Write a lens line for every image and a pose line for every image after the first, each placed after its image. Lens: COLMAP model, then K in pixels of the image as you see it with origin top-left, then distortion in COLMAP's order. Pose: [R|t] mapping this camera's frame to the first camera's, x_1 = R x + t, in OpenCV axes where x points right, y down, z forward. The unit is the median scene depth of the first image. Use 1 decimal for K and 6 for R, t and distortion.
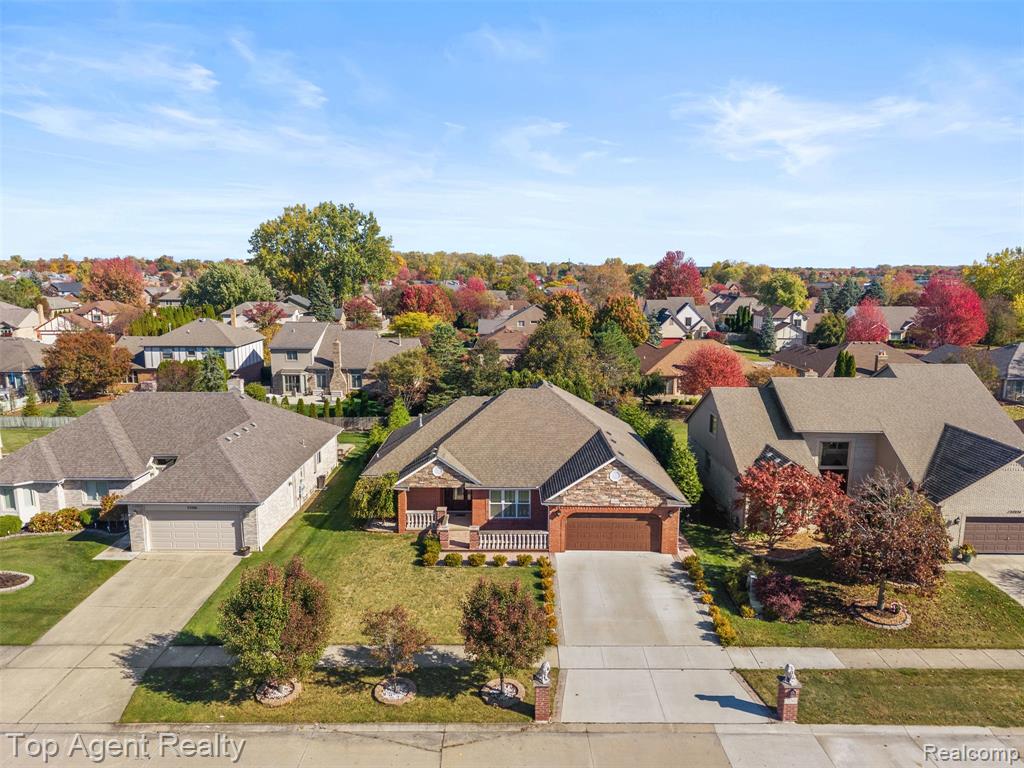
lens RADIAL K [[683.7, 0, 513.8], [0, 683.7, 398.5], [0, 0, 1]] dist [0.040732, -0.047648]
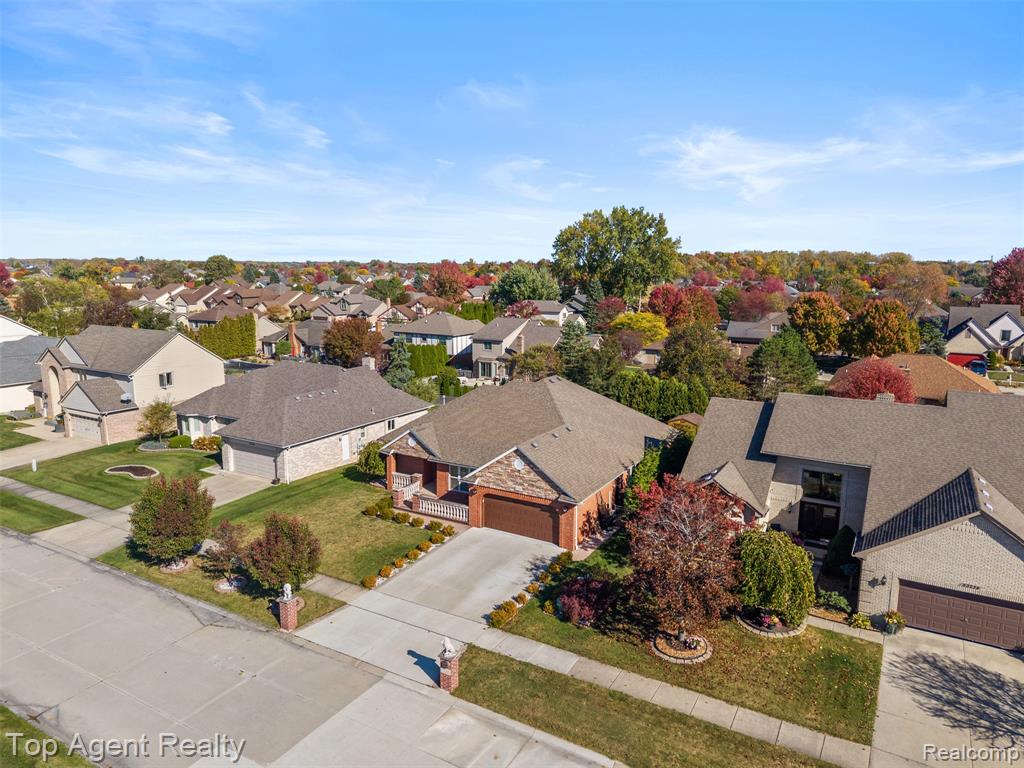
lens RADIAL K [[683.7, 0, 513.8], [0, 683.7, 398.5], [0, 0, 1]] dist [0.040732, -0.047648]
pose [[0.860534, 0.094461, -0.500557, 0.636567], [-0.095300, 0.995160, 0.023963, -0.013136], [0.500398, 0.027082, 0.865372, 0.072624]]
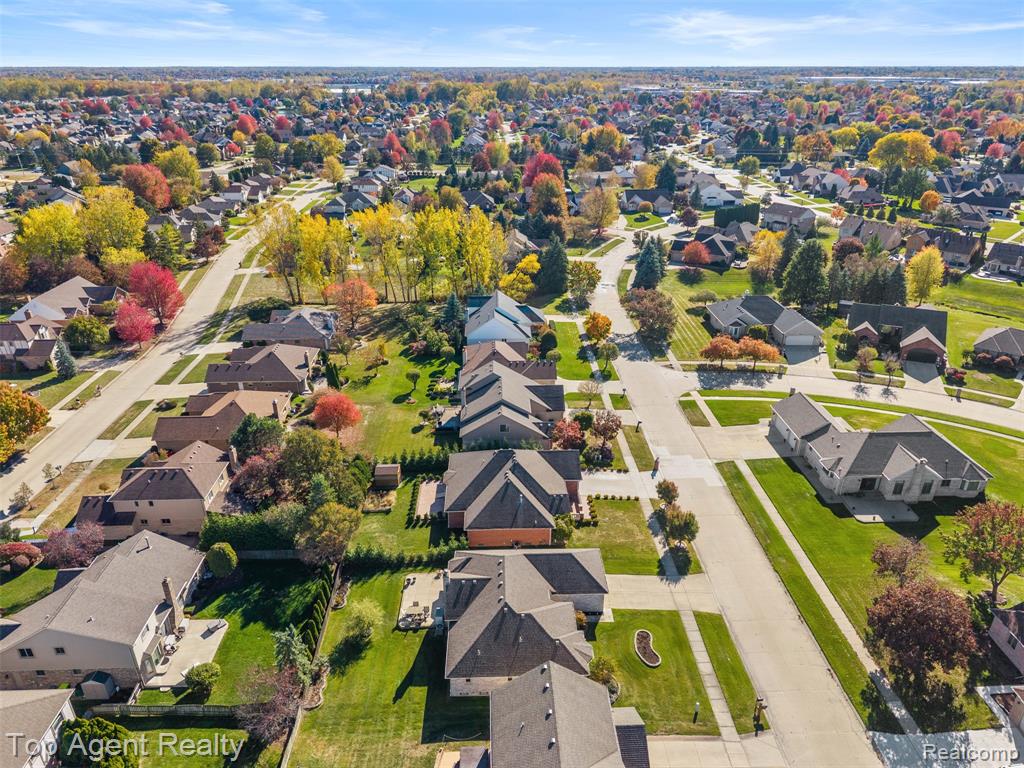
lens RADIAL K [[678.7, 0, 512.0], [0, 678.7, 384.0], [0, 0, 1]] dist [0.041335, -0.044022]
pose [[-0.029414, -0.427657, 0.903462, -2.076365], [0.182102, 0.886435, 0.425526, -1.286363], [-0.982840, 0.177039, 0.051804, 1.023098]]
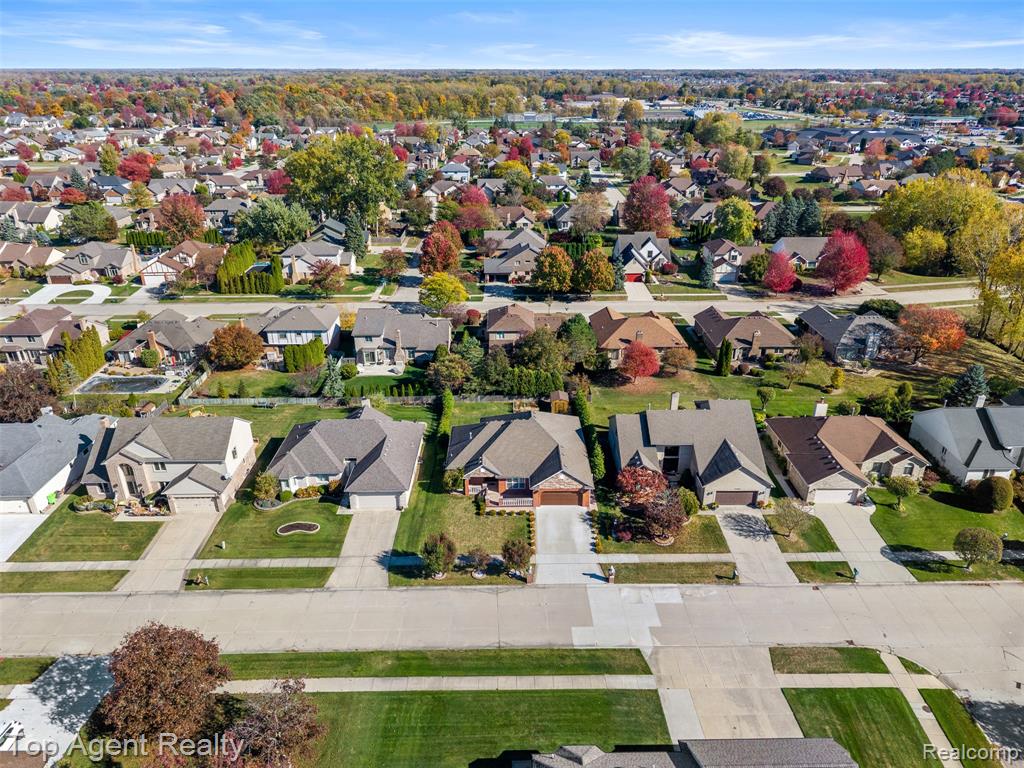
lens RADIAL K [[693.3, 0, 512.0], [0, 693.3, 384.0], [0, 0, 1]] dist [0.051458, -0.052557]
pose [[0.999923, -0.012291, 0.001721, -0.018729], [0.011514, 0.970432, 0.241099, -0.717778], [-0.004634, -0.241061, 0.970499, -1.124251]]
